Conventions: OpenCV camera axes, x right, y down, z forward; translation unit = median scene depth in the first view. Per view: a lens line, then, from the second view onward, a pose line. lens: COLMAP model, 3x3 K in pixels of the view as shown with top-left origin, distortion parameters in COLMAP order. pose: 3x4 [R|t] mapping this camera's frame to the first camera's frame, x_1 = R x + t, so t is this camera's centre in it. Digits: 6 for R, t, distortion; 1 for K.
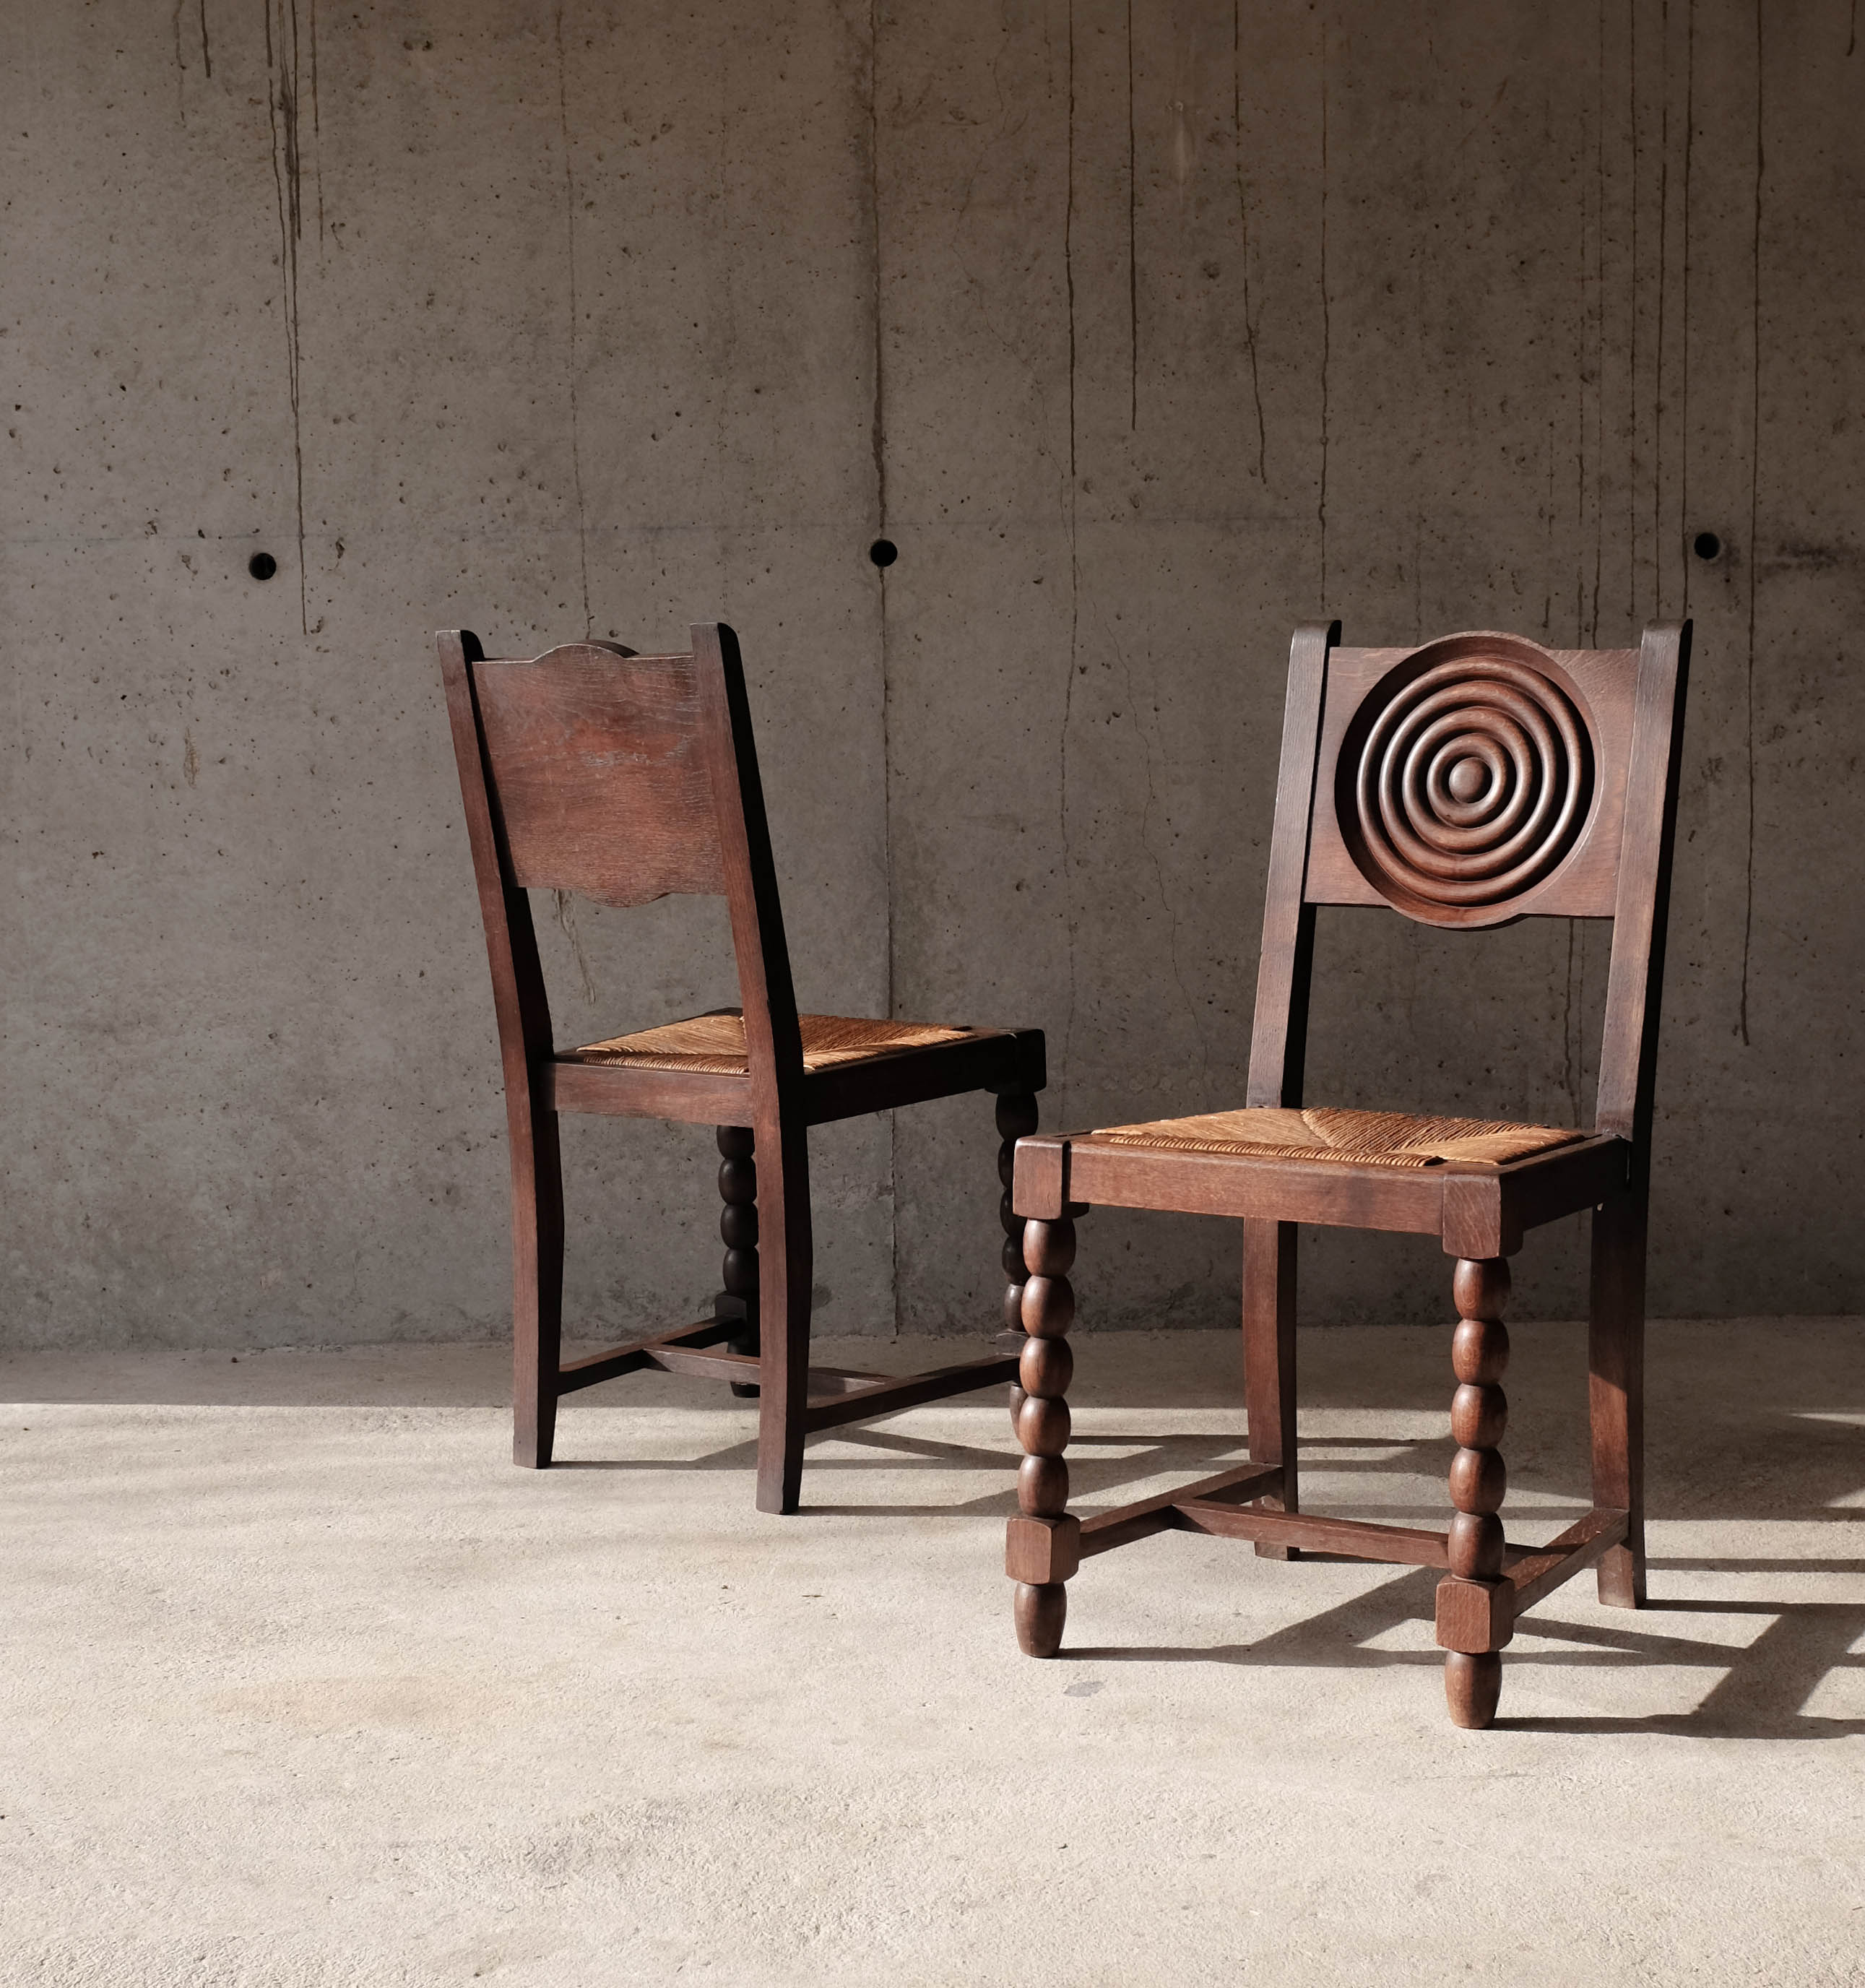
lens RADIAL K [[3564.7, 0, 947.6], [0, 3564.7, 1193.8], [0, 0, 1]] dist [-0.117544, 0.125232]
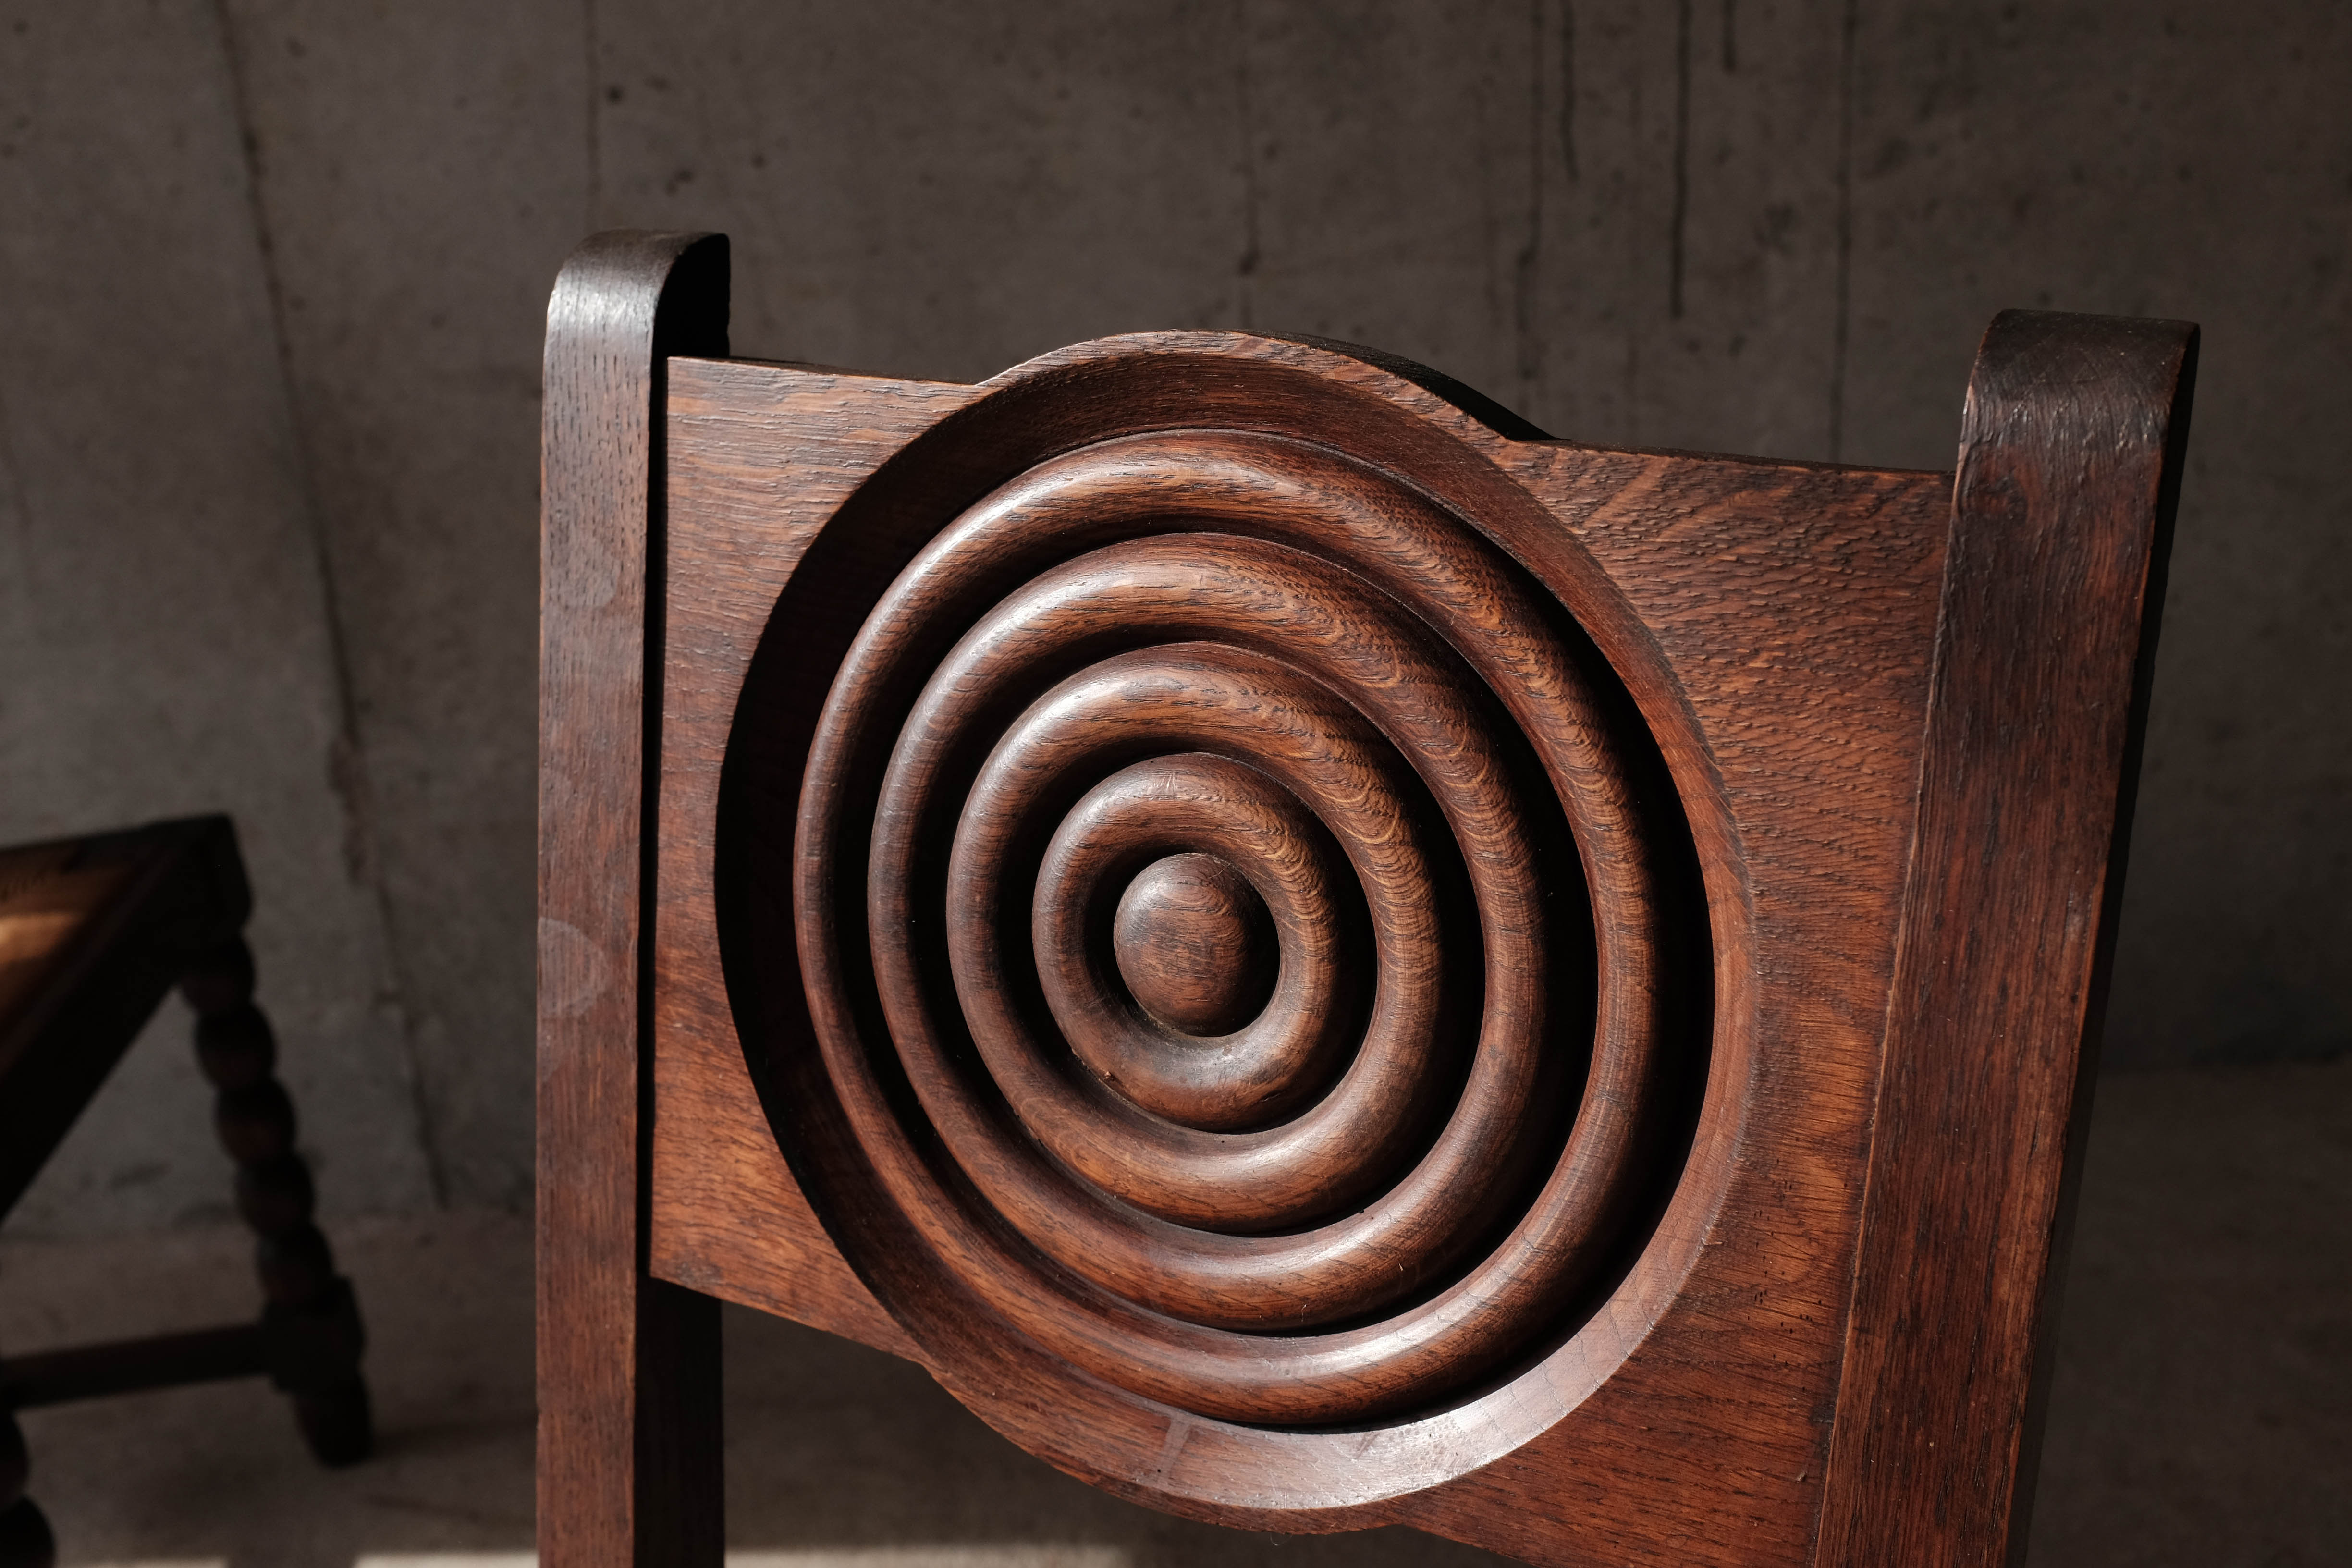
lens RADIAL K [[2472.6, 0, 1185.0], [0, 2472.6, 784.0], [0, 0, 1]] dist [-0.124389, 0.230804]
pose [[0.997866, -0.049887, 0.042124, 0.103396], [0.039766, 0.976044, 0.213909, -0.121530], [-0.051786, -0.211778, 0.975945, 0.616022]]
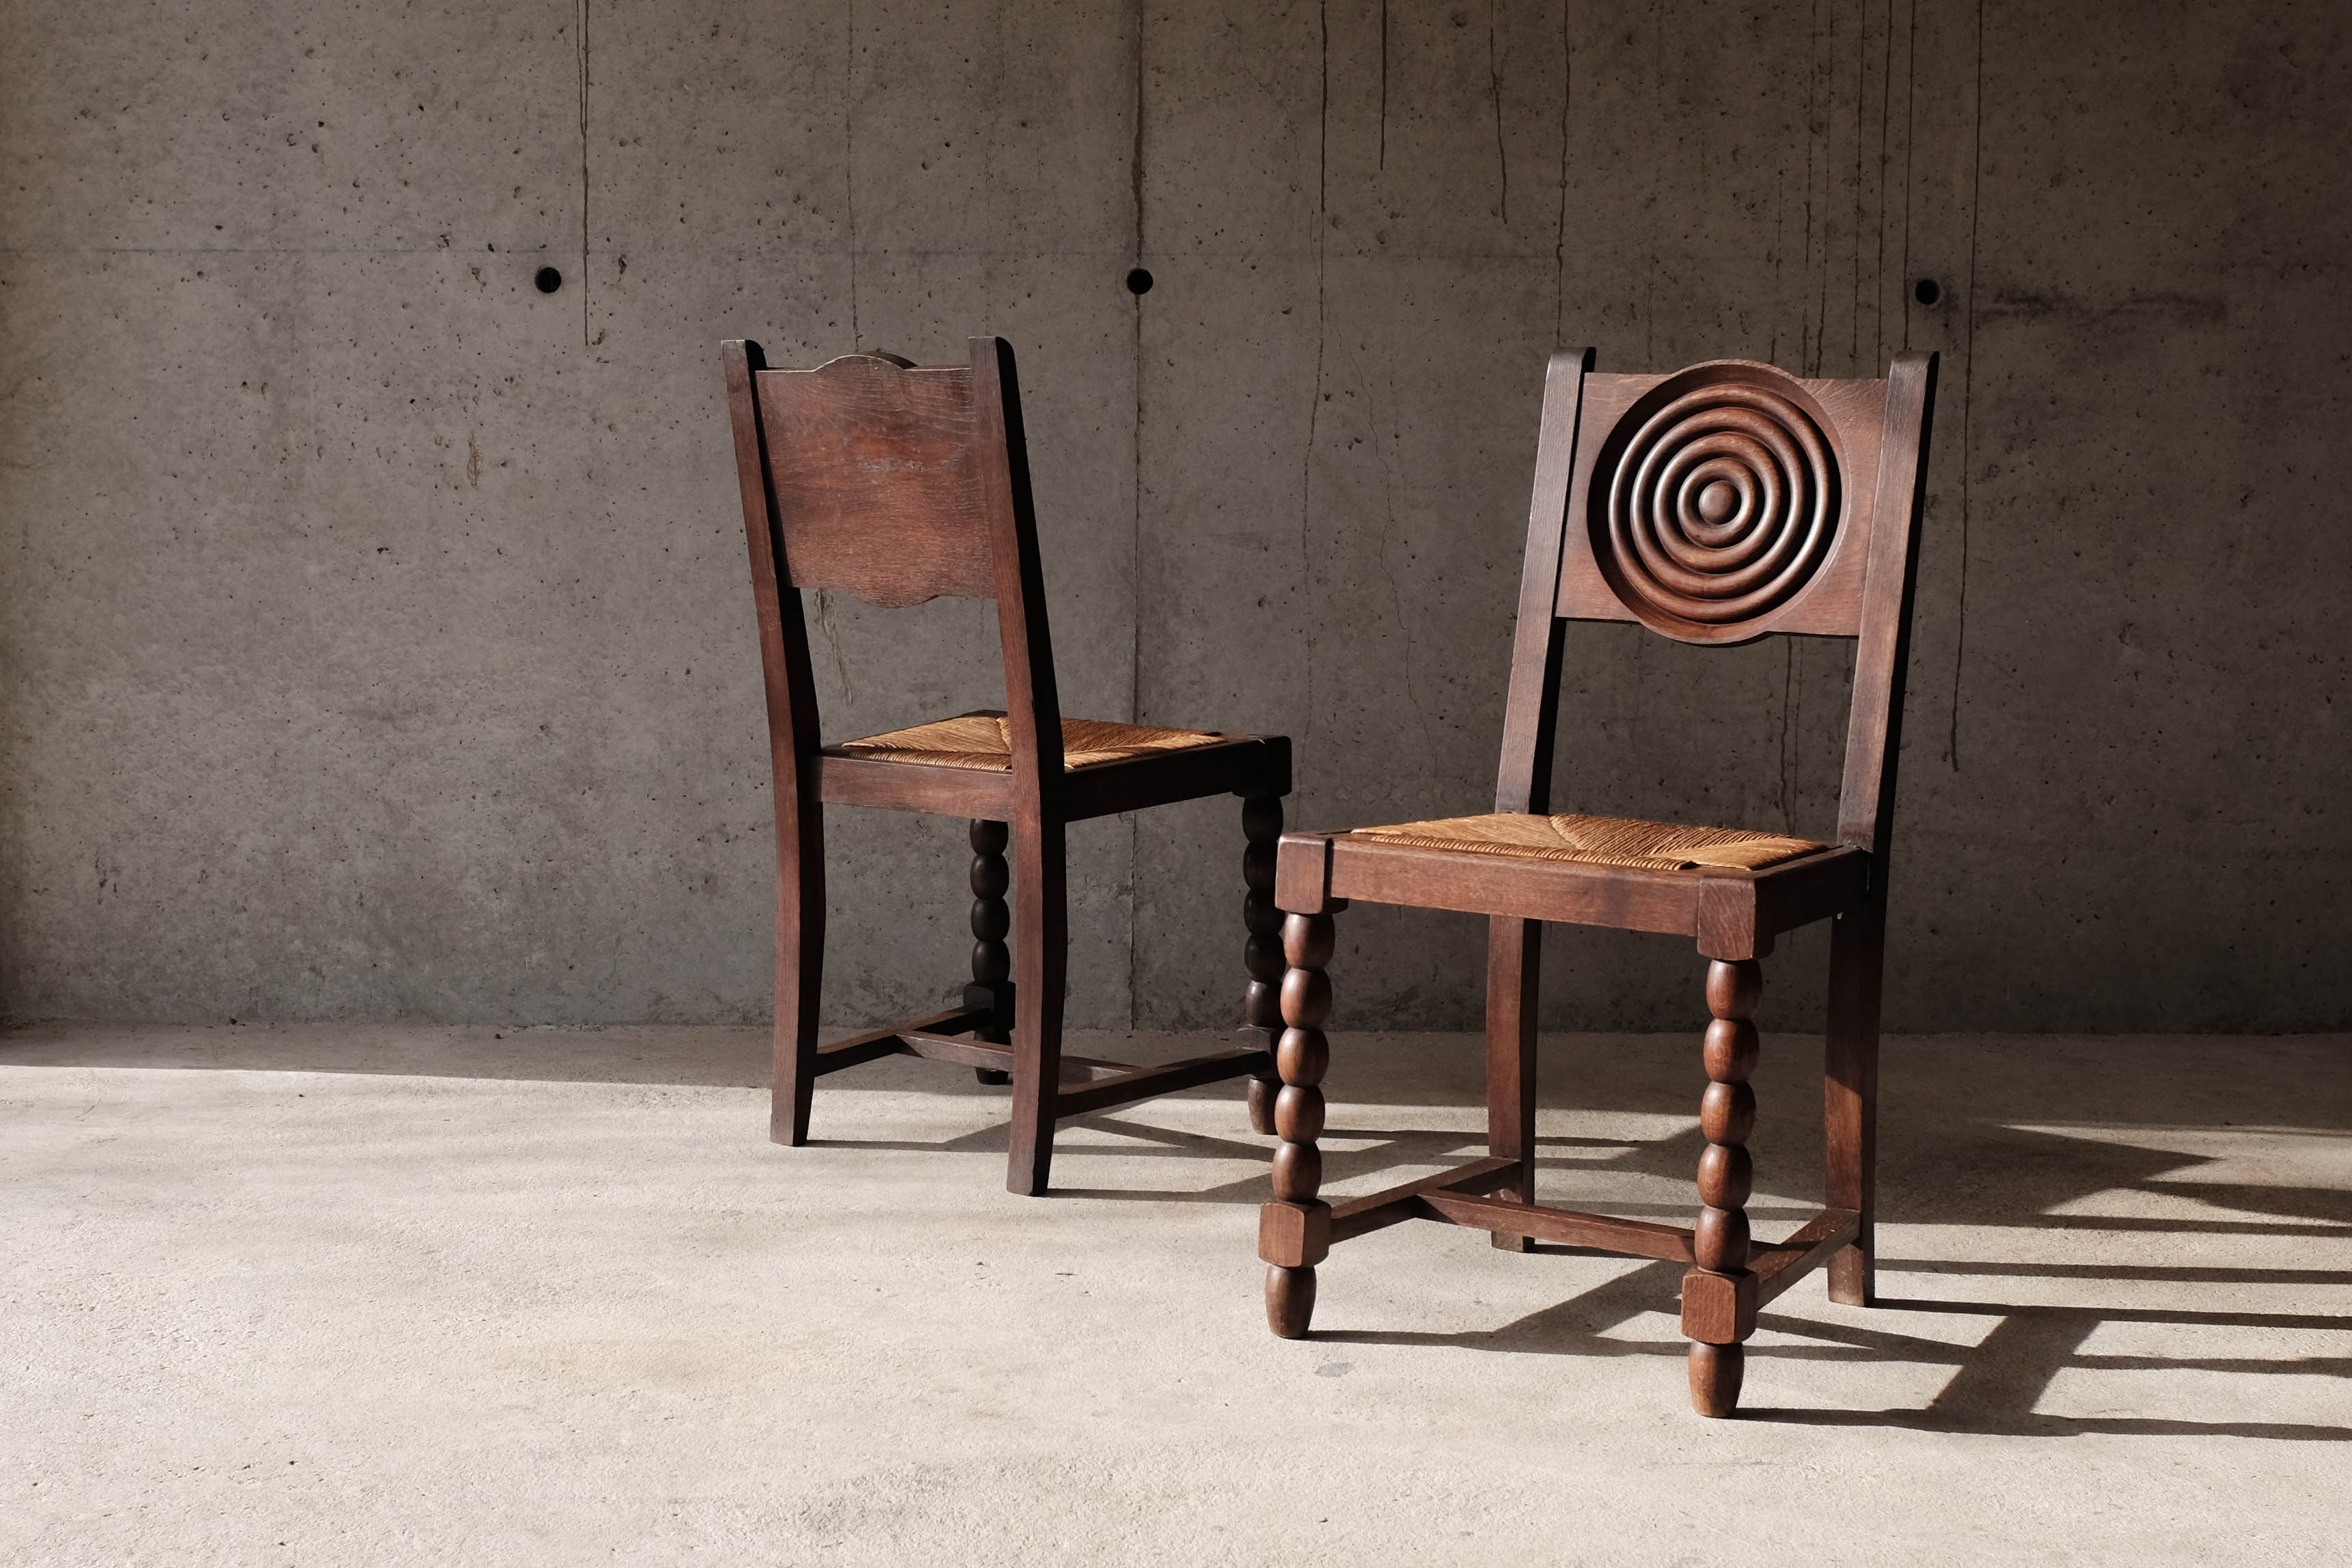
lens RADIAL K [[3371.6, 0, 1053.2], [0, 3371.6, 793.7], [0, 0, 1]] dist [-0.114905, 0.114525]
pose [[0.999425, 0.024843, -0.023090, -0.016899], [-0.025632, 0.999075, -0.034519, 0.005543], [0.022211, 0.035091, 0.999137, 0.013378]]
